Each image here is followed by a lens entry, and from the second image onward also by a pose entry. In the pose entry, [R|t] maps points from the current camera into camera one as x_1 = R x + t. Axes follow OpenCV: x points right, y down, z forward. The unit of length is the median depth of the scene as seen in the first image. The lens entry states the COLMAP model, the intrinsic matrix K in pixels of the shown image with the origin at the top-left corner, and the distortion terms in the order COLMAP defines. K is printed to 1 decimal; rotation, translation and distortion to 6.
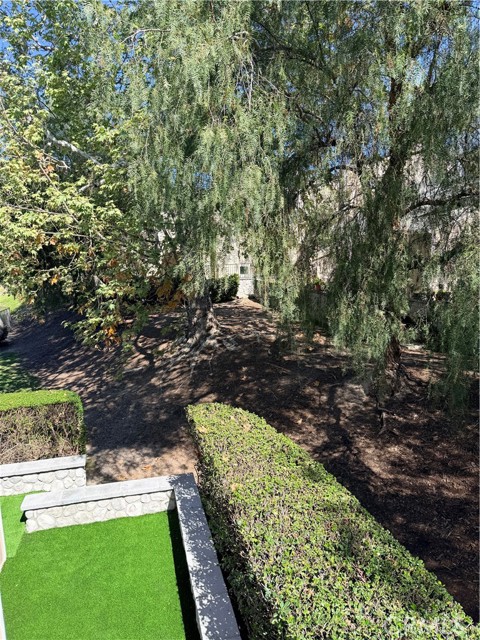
lens RADIAL K [[434.0, 0, 240.0], [0, 434.0, 320.0], [0, 0, 1]] dist [0.001858, -0.000406]
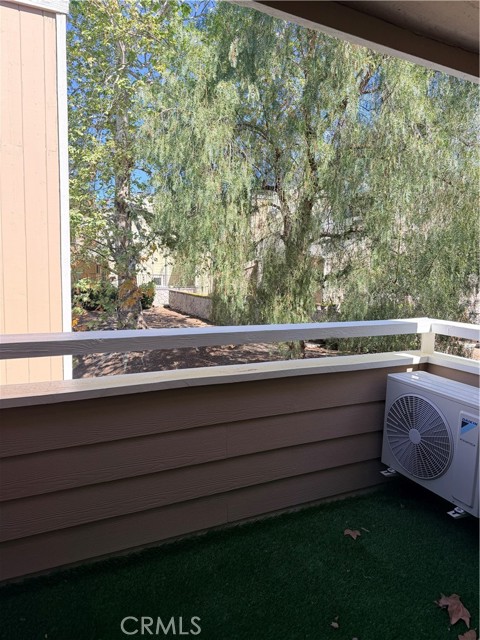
lens RADIAL K [[450.2, 0, 240.0], [0, 450.2, 320.0], [0, 0, 1]] dist [0.094456, 0.000286]
pose [[0.967575, 0.033659, 0.250330, -0.142655], [-0.022466, 0.998621, -0.047439, 0.055721], [-0.251581, 0.040277, 0.966998, -0.235601]]
